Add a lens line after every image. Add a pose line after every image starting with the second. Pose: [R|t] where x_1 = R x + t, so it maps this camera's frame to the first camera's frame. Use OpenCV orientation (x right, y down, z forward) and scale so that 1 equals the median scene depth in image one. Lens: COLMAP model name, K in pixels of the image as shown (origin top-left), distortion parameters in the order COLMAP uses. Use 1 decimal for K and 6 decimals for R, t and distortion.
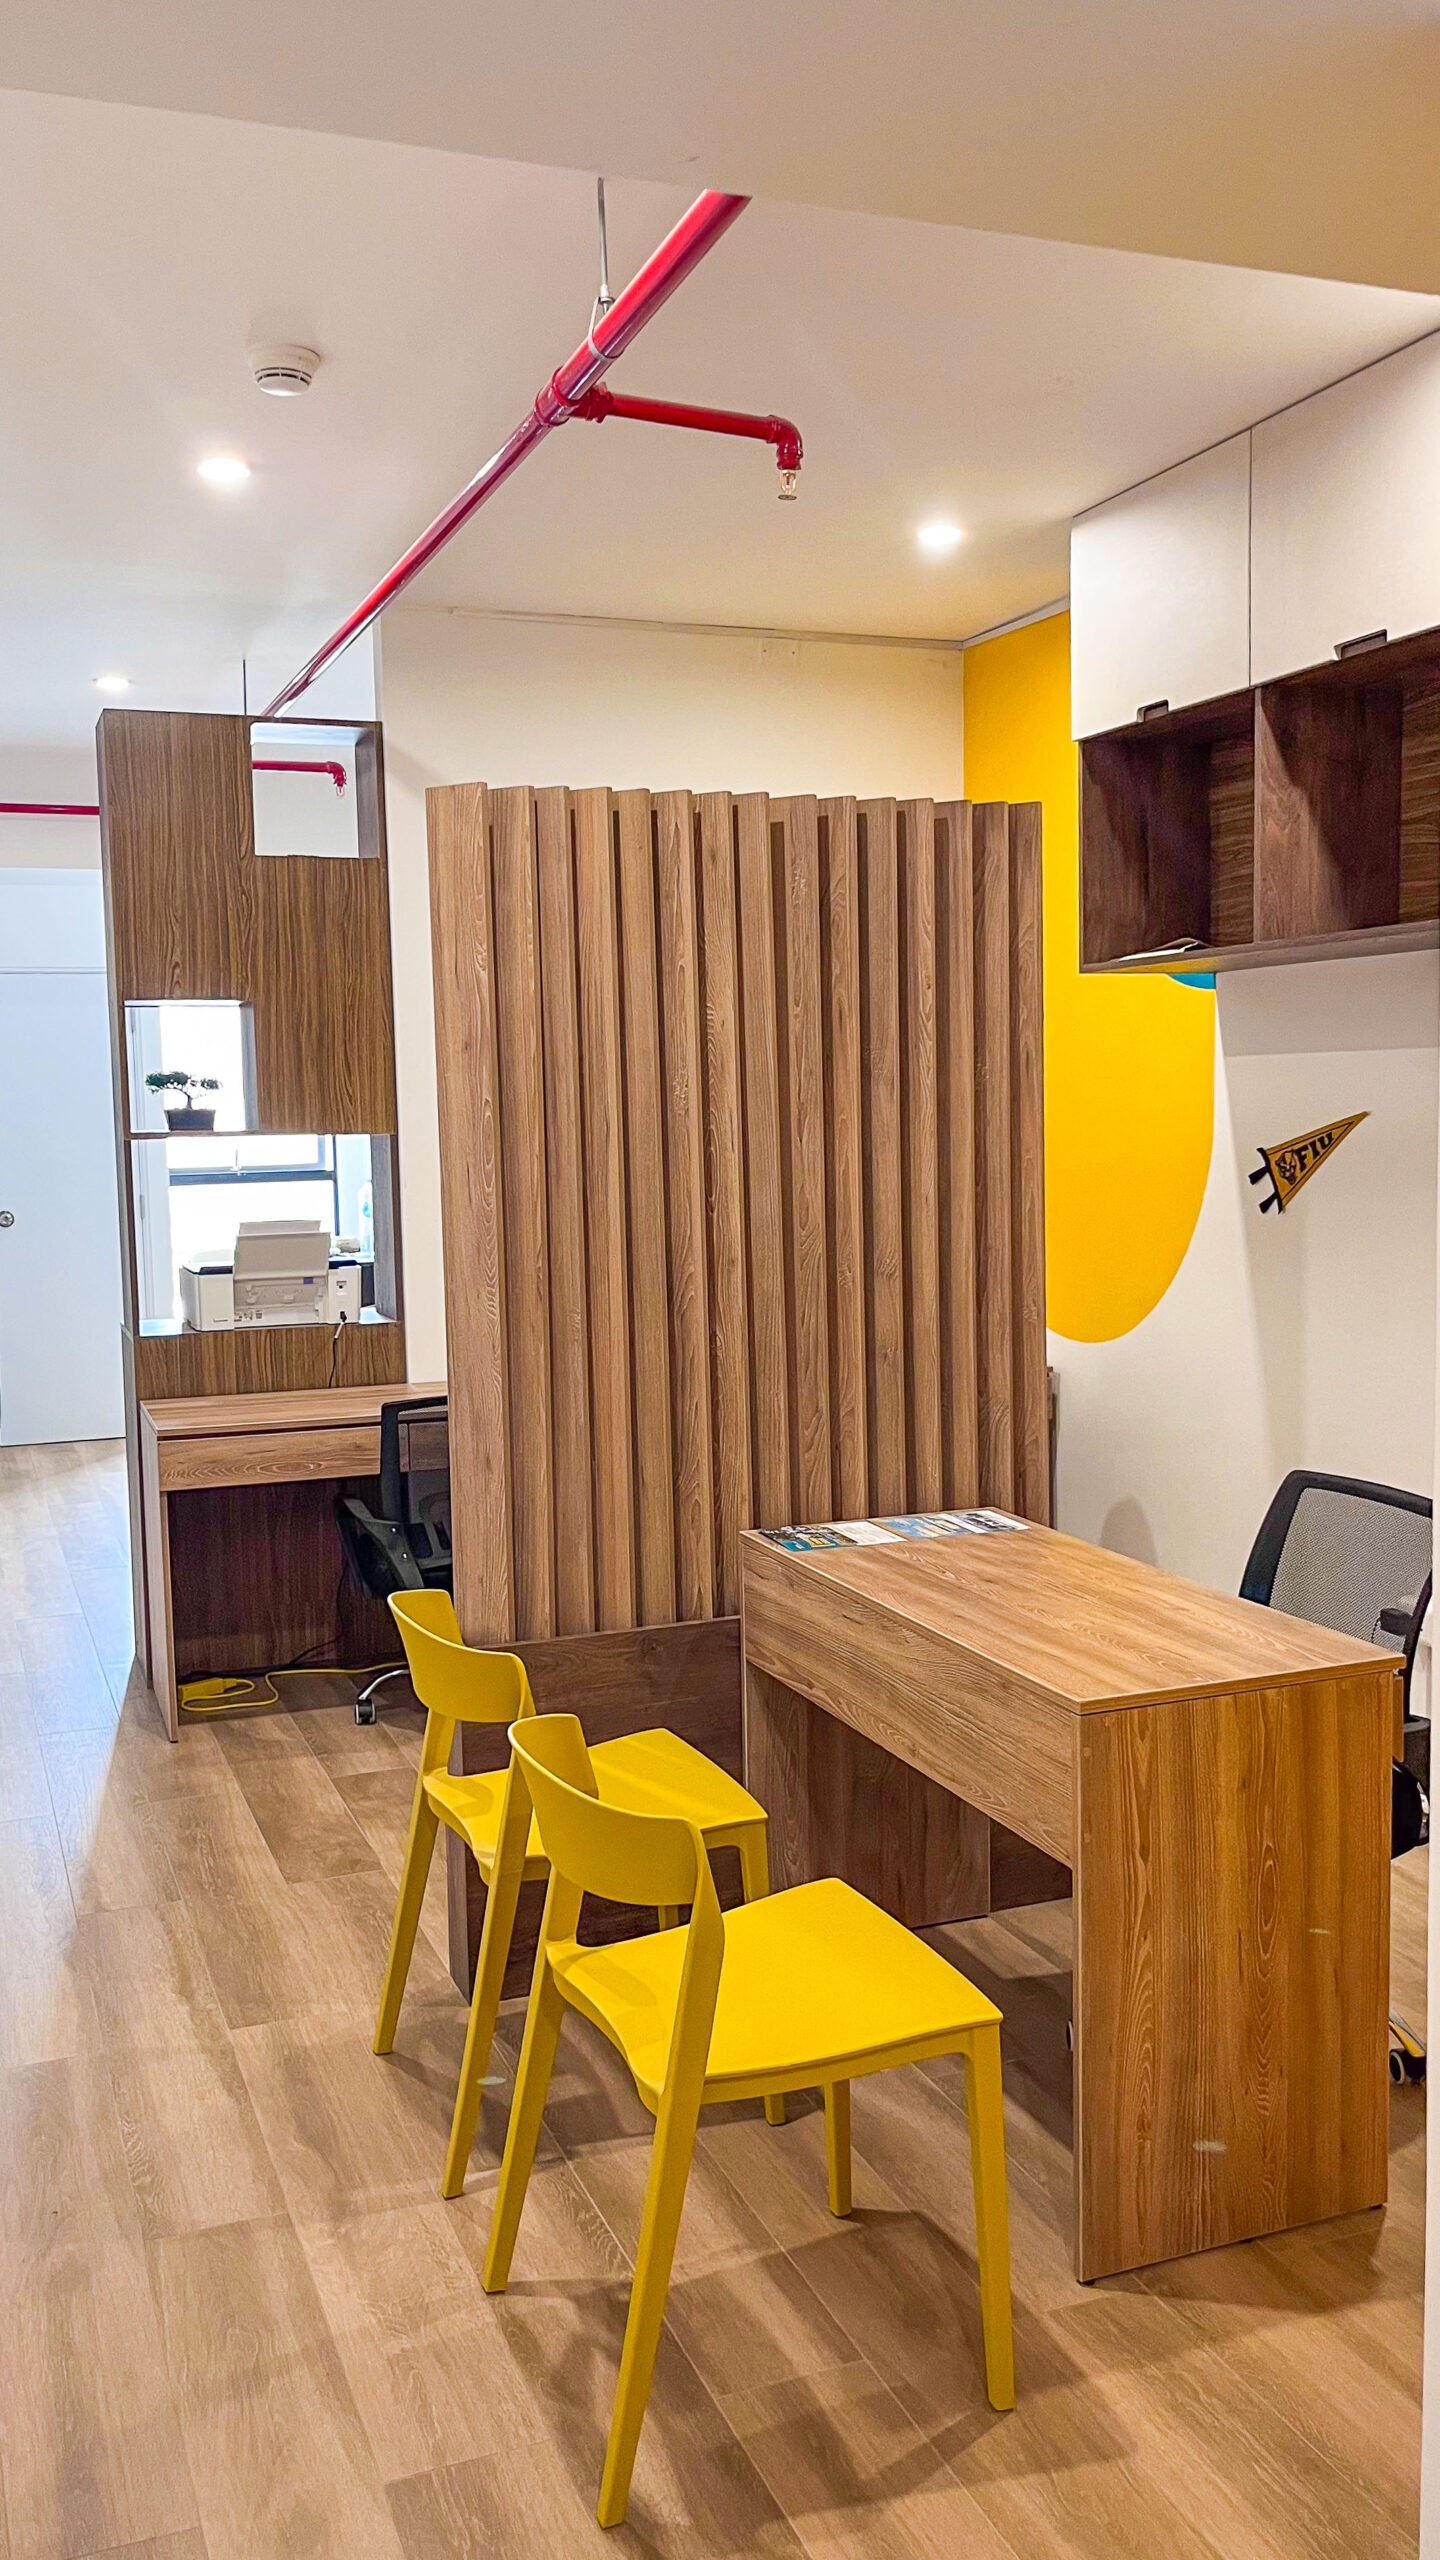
lens RADIAL K [[1975.6, 0, 720.0], [0, 1975.6, 1280.0], [0, 0, 1]] dist [-0.000171, -0.073377]
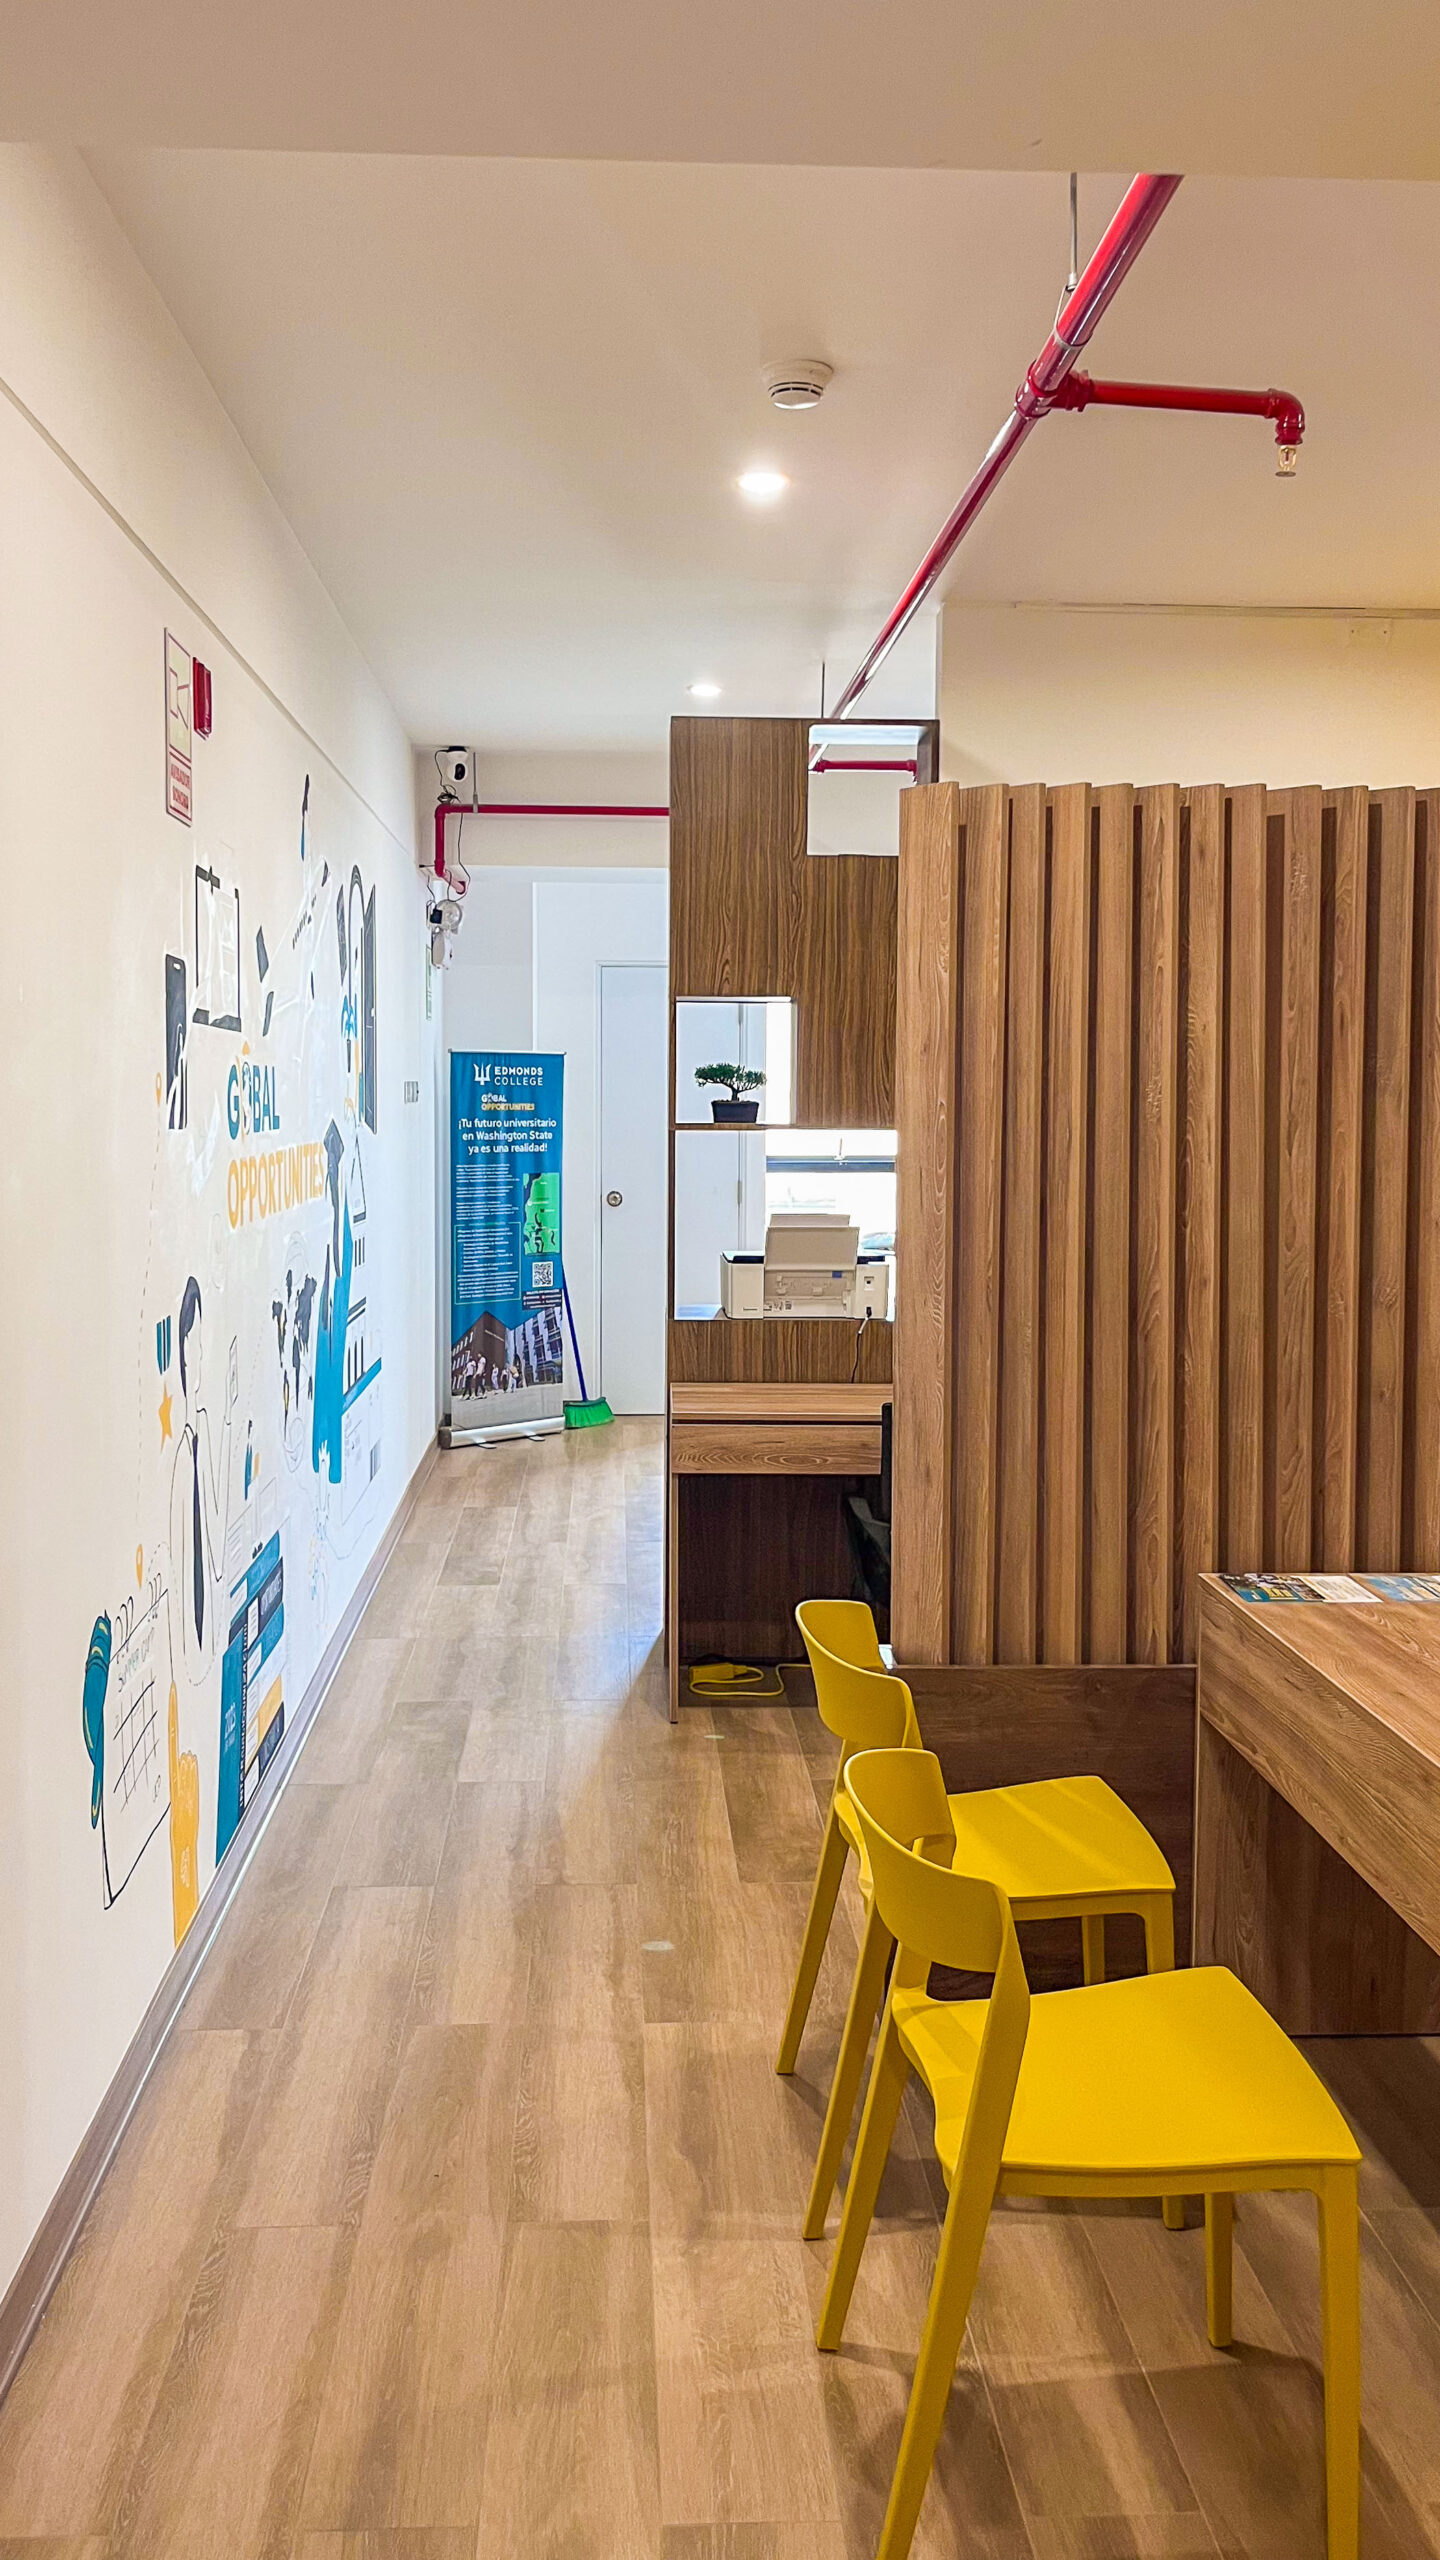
lens RADIAL K [[2001.7, 0, 714.4], [0, 2001.7, 1173.6], [0, 0, 1]] dist [0.004221, -0.063924]
pose [[0.944612, 0.038586, -0.325914, 0.097086], [-0.054803, 0.997666, -0.040721, -0.009462], [0.323582, 0.056327, 0.944522, 0.028824]]
